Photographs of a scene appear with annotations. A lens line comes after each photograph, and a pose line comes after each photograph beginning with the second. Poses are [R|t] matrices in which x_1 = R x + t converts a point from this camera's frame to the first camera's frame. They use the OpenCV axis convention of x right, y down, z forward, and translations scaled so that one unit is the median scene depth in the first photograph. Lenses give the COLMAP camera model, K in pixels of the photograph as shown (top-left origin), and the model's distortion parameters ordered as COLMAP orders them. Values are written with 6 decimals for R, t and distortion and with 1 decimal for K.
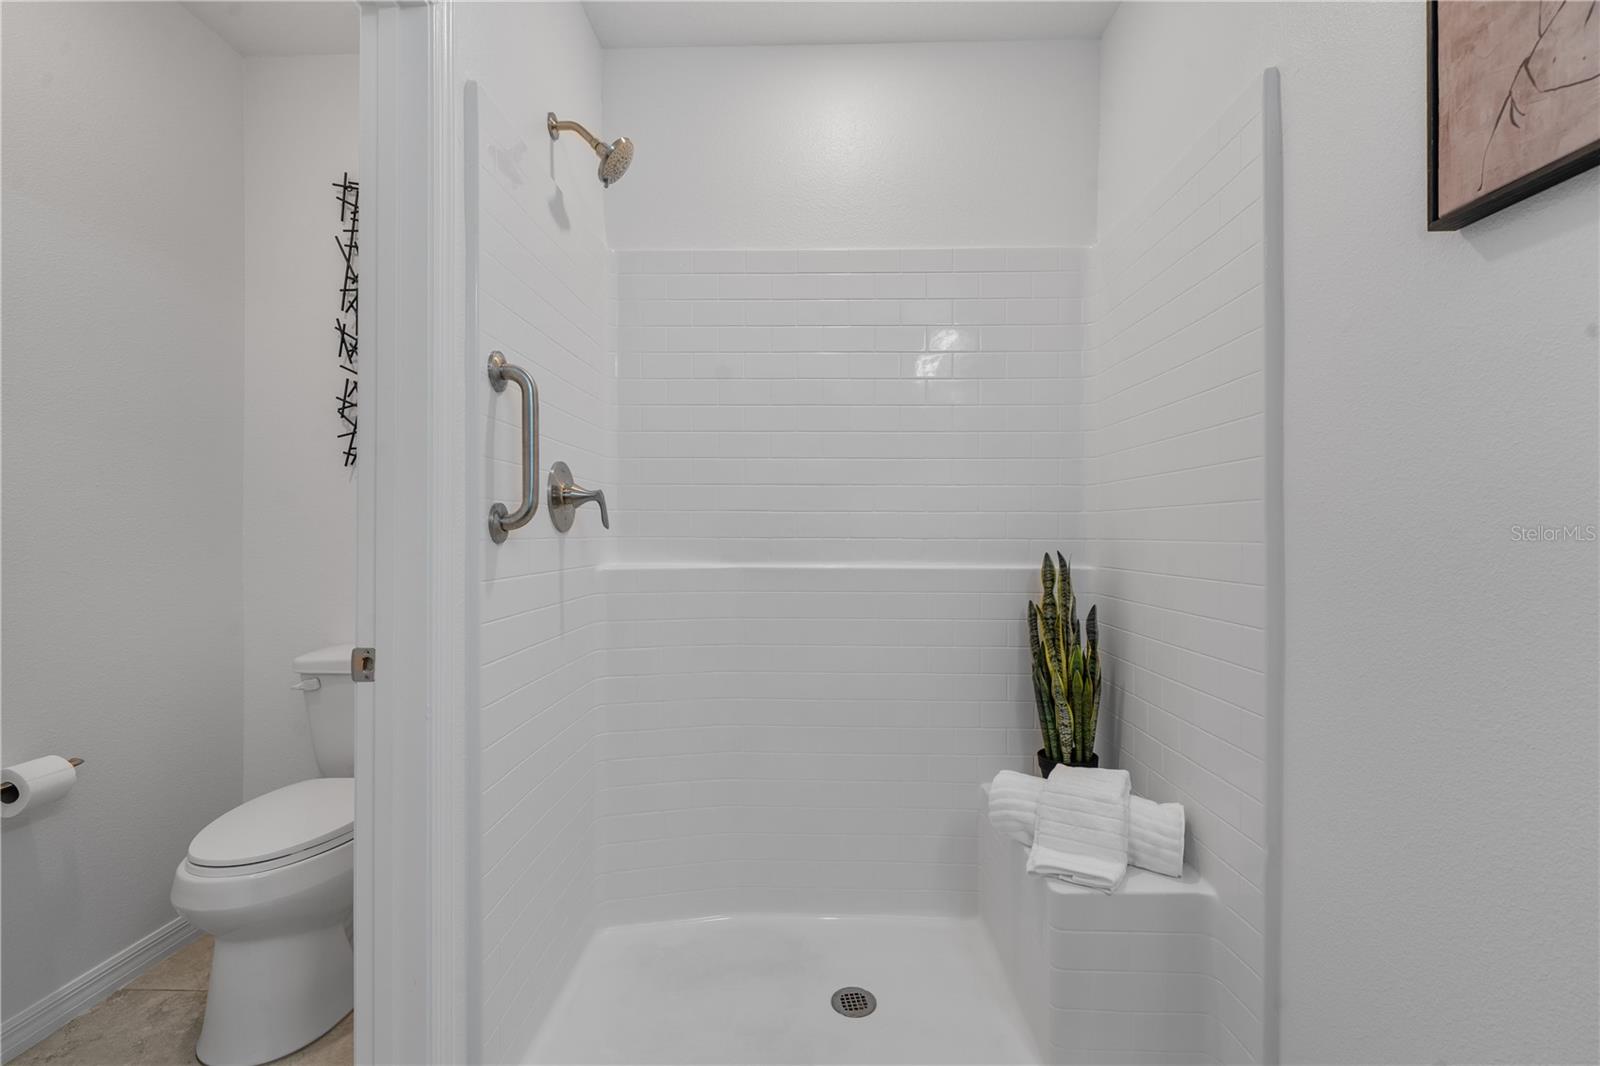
lens RADIAL K [[692.9, 0, 809.2], [0, 692.9, 527.8], [0, 0, 1]] dist [-0.009252, -0.000106]
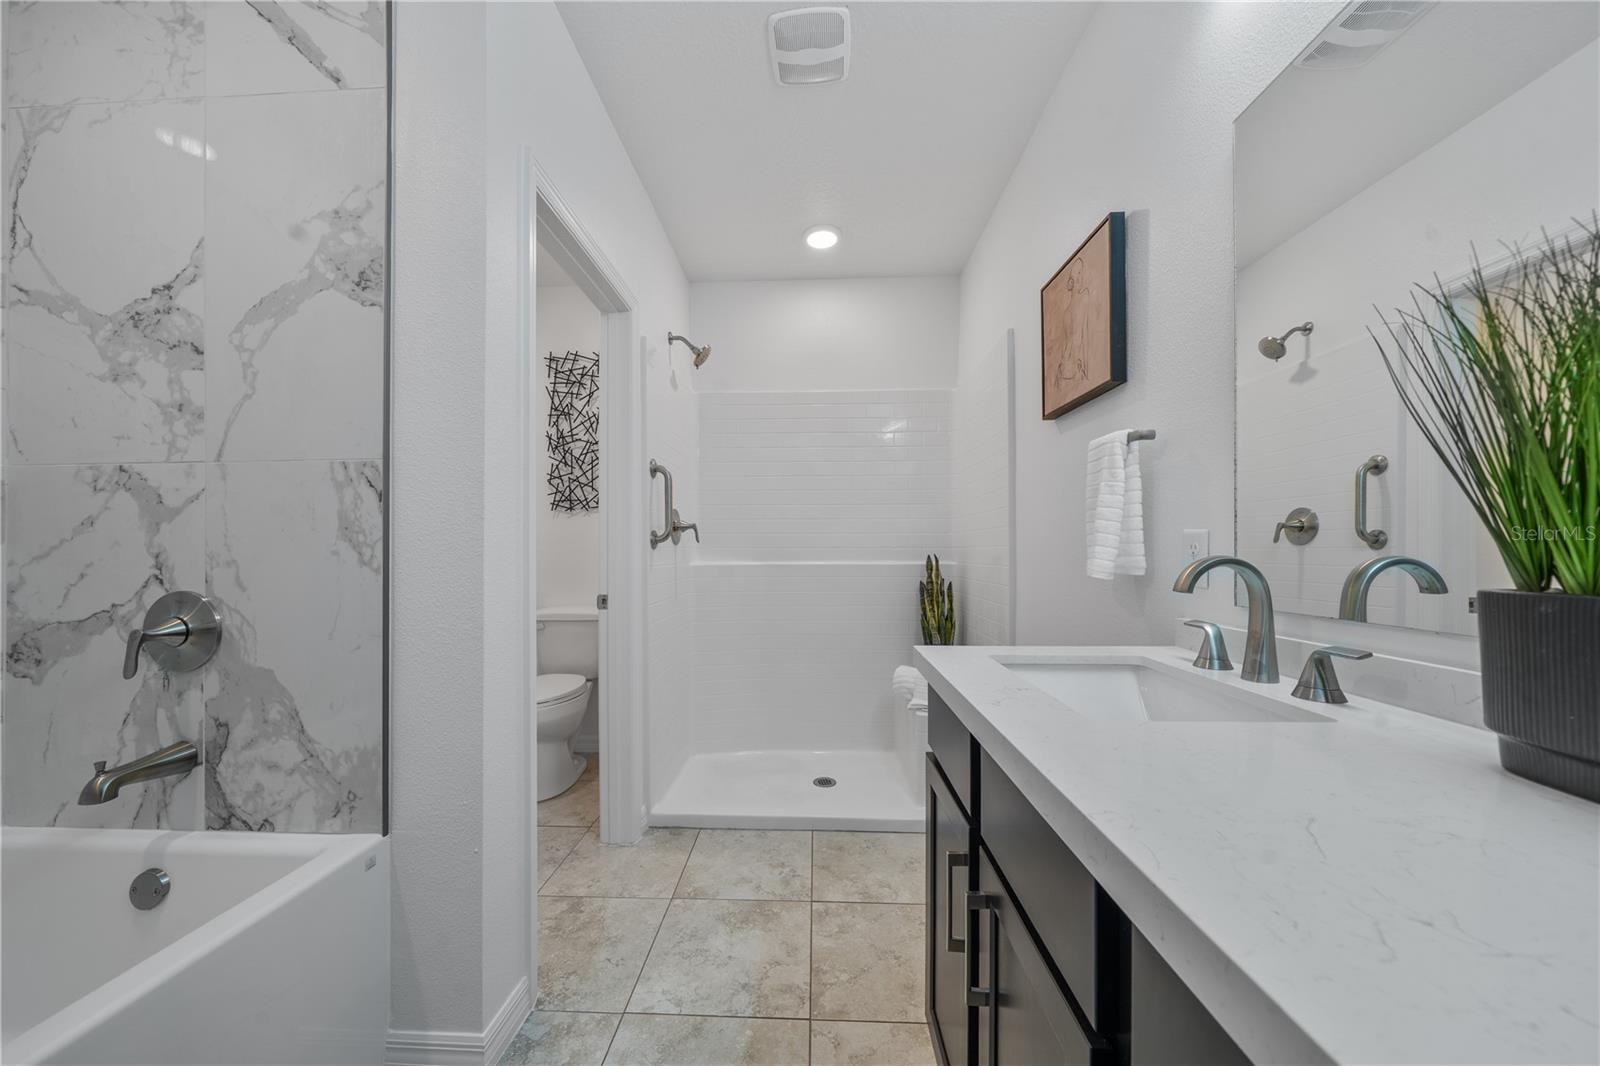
lens RADIAL K [[558.2, 0, 794.4], [0, 558.2, 548.0], [0, 0, 1]] dist [-0.004606, 0.000445]
pose [[0.999539, -0.004544, -0.030007, 0.026477], [0.004495, 0.999988, -0.001697, 0.019202], [0.030014, 0.001561, 0.999548, -0.564712]]
